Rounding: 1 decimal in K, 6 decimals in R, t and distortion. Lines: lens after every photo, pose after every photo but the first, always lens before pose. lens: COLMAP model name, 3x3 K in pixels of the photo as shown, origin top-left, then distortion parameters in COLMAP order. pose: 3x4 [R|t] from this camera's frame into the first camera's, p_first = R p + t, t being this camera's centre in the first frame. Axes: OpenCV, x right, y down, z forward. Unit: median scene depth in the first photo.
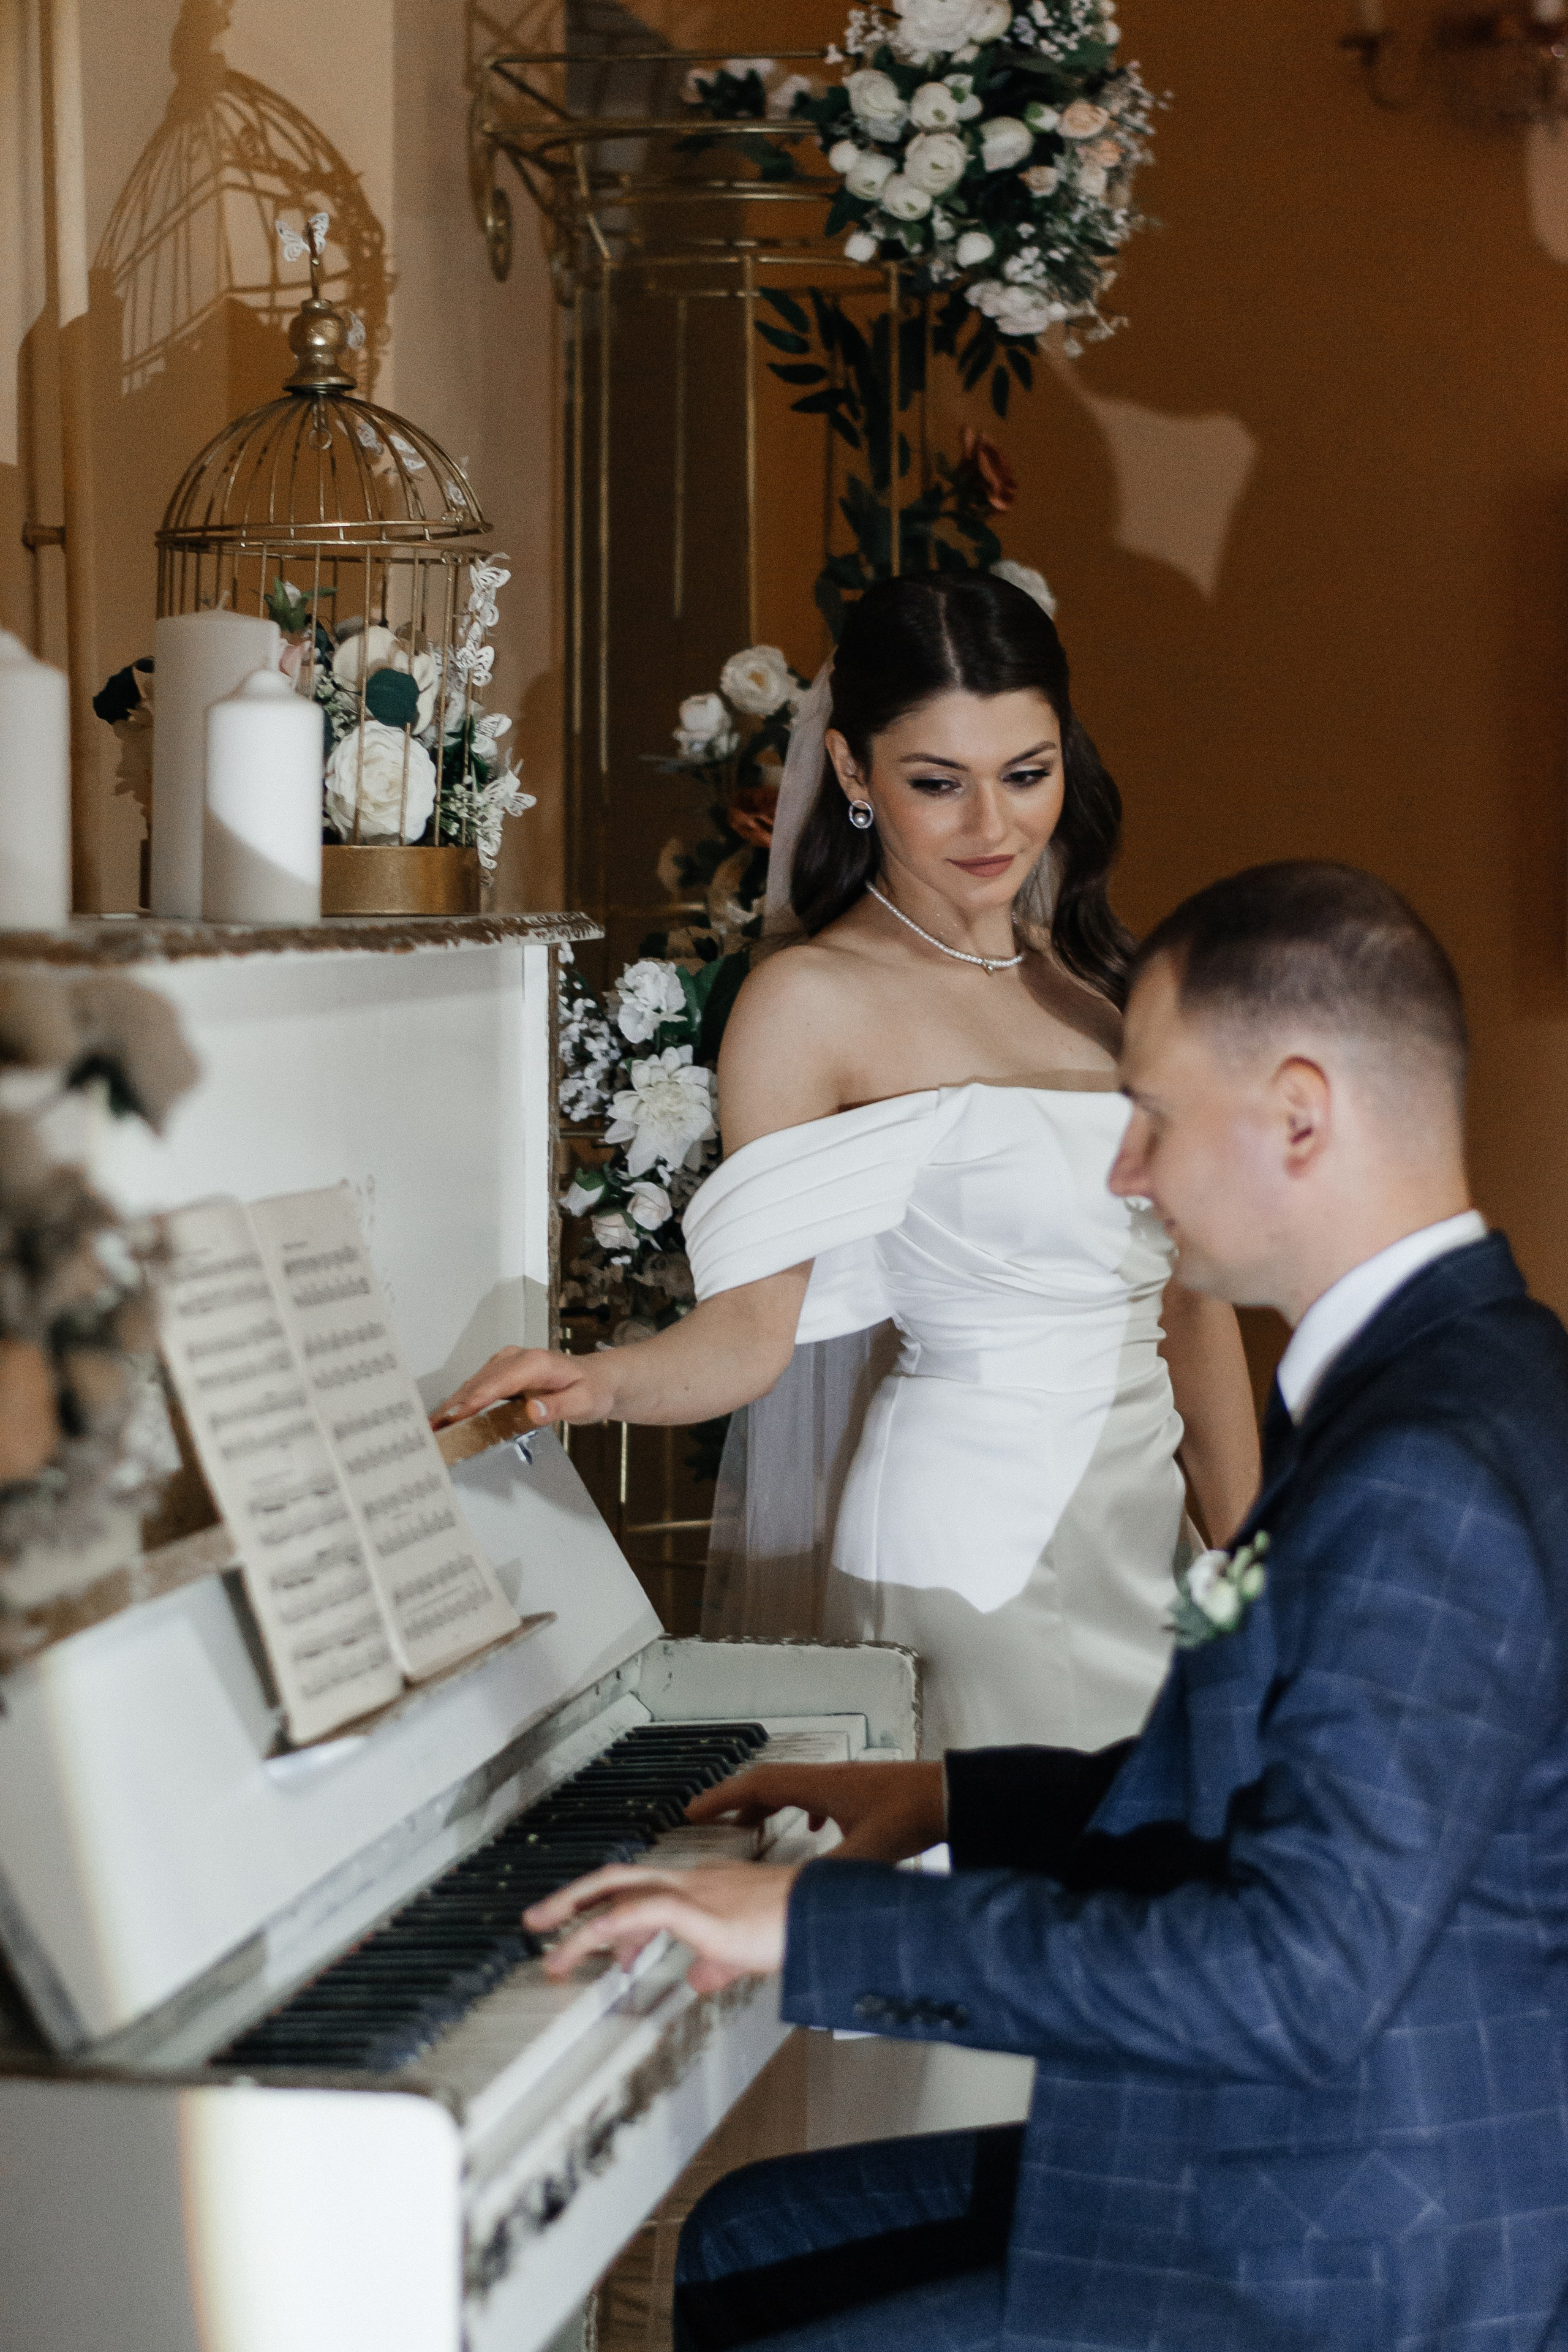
lens RADIAL K [[4665.9, 0, 784.0], [0, 4665.9, 1176.0], [0, 0, 1]] dist [-0.068962, -0.124966]
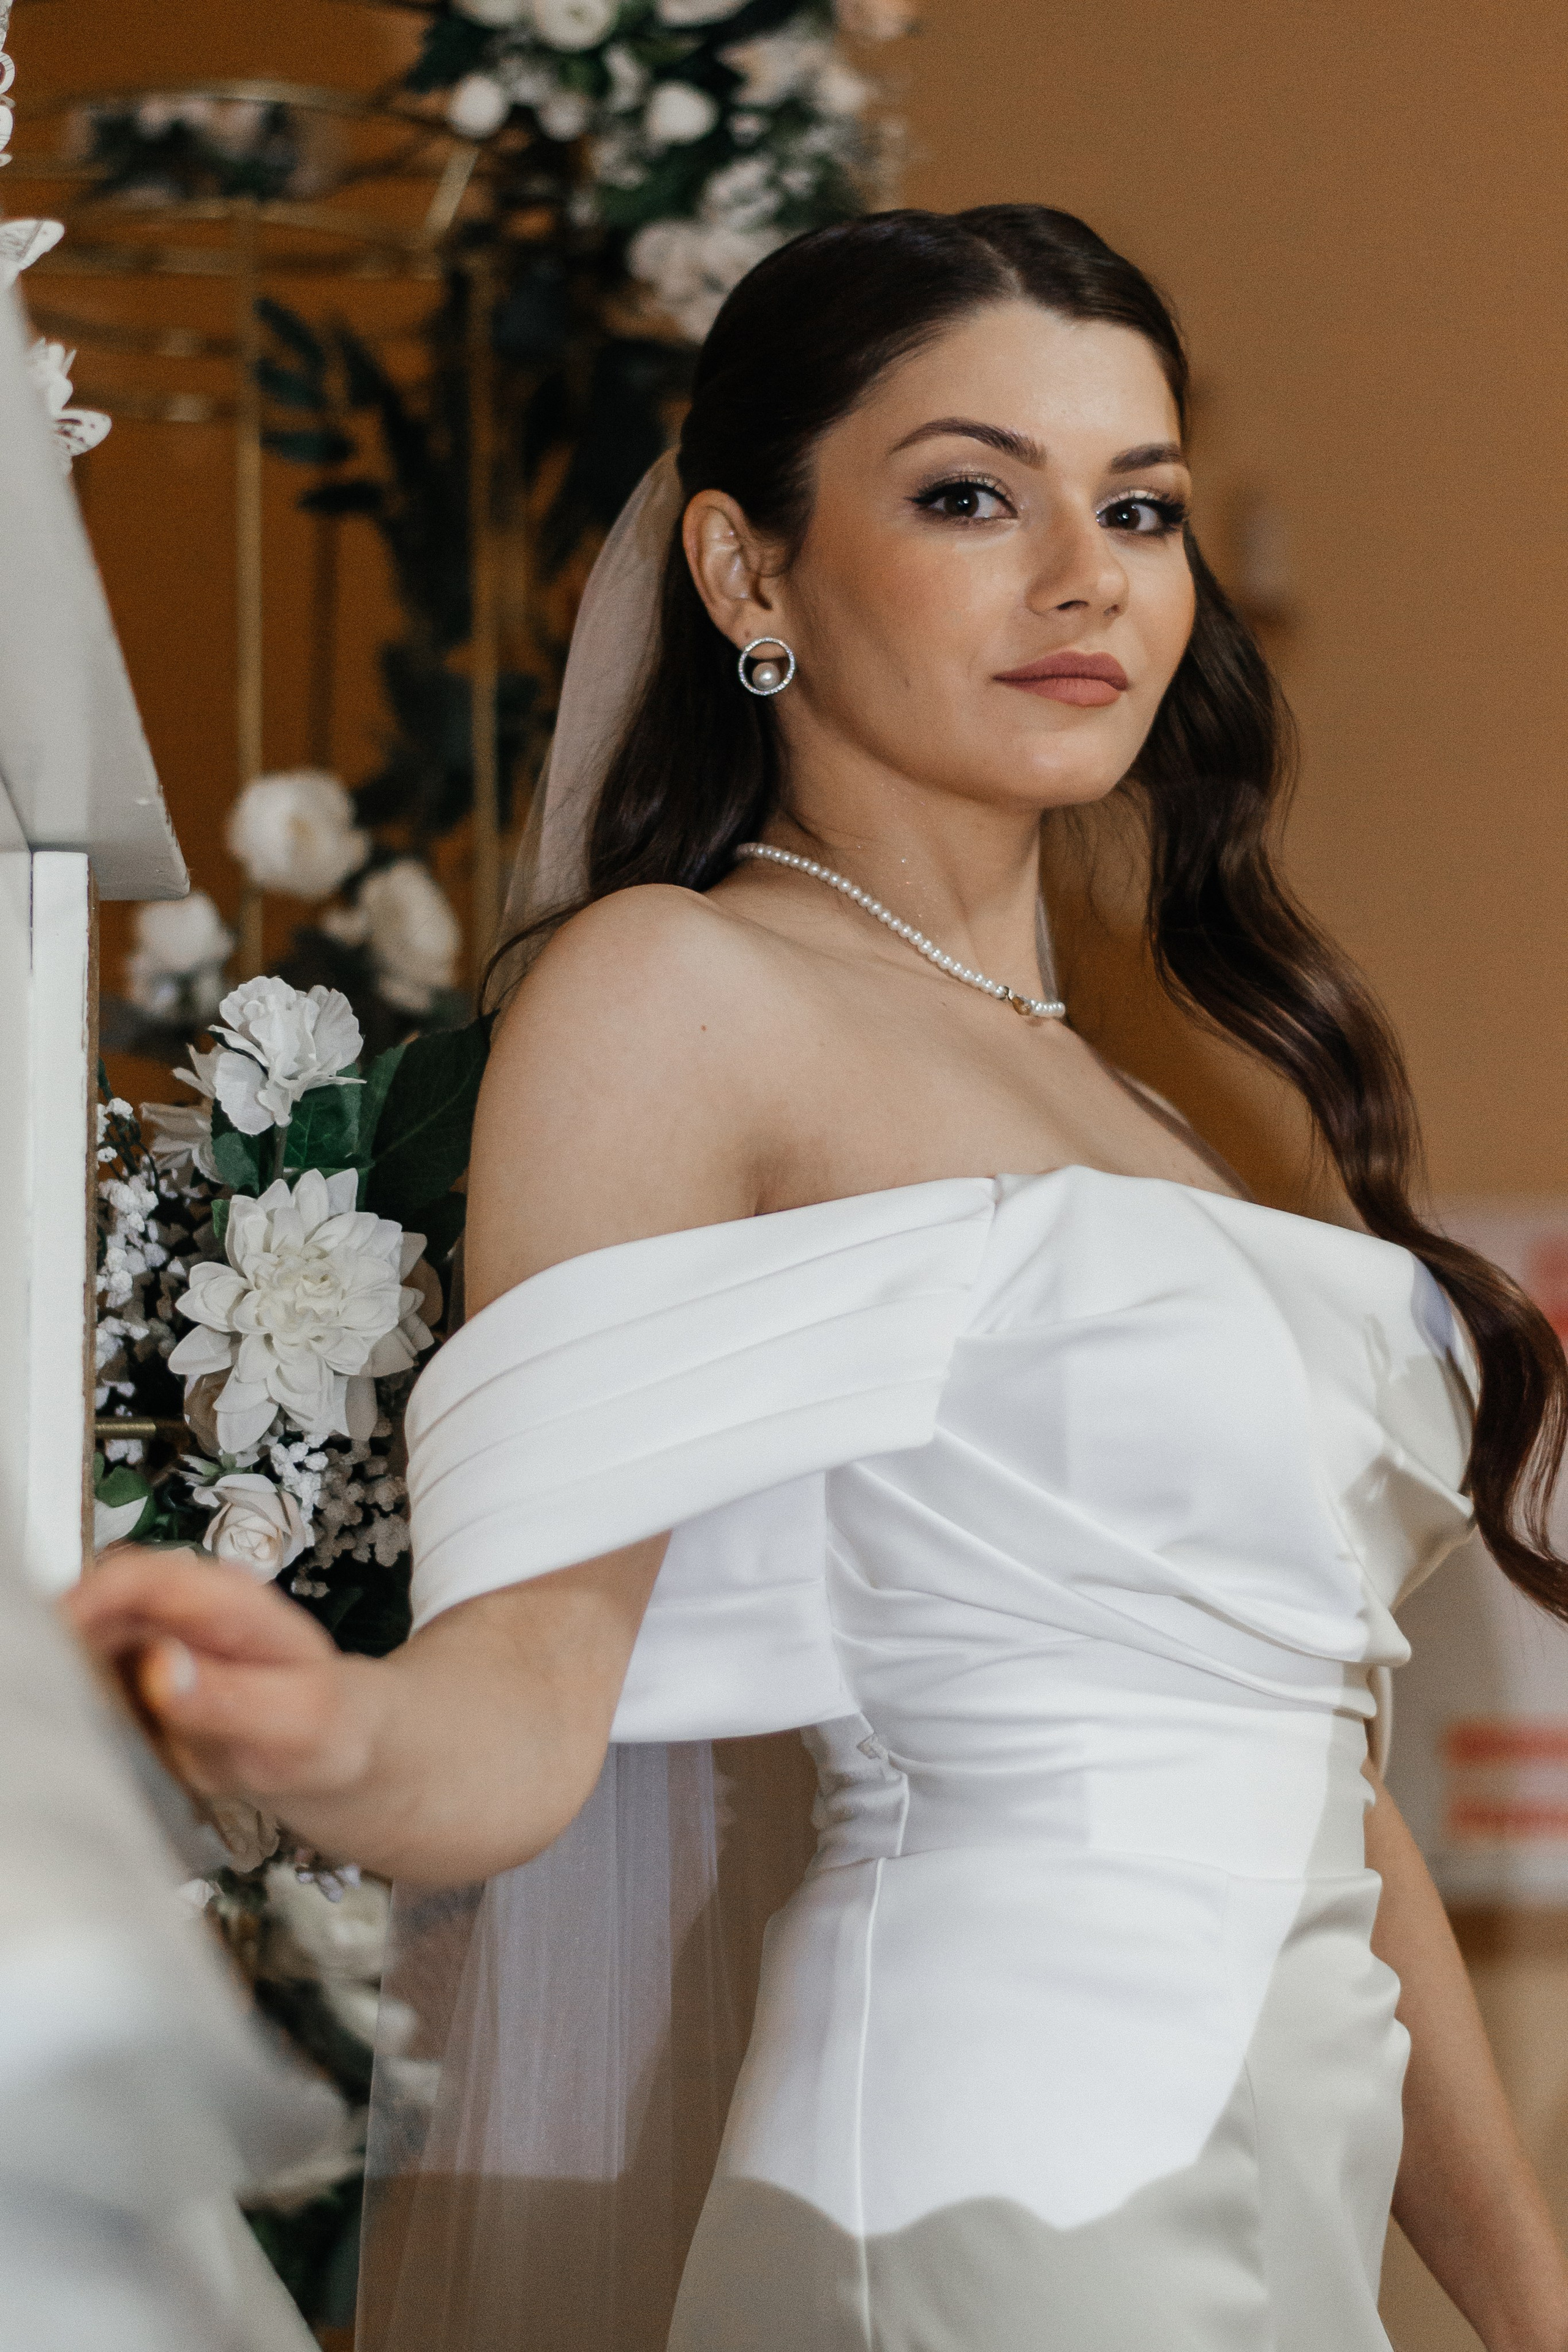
lens RADIAL K [[4665.9, 0, 784.0], [0, 4665.9, 1176.0], [0, 0, 1]] dist [-0.068962, -0.124966]
pose [[0.978560, 0.026720, 0.204222, -0.073260], [0.022652, 0.971572, -0.235660, 0.082581], [-0.204713, 0.235234, 0.950136, 0.562919]]
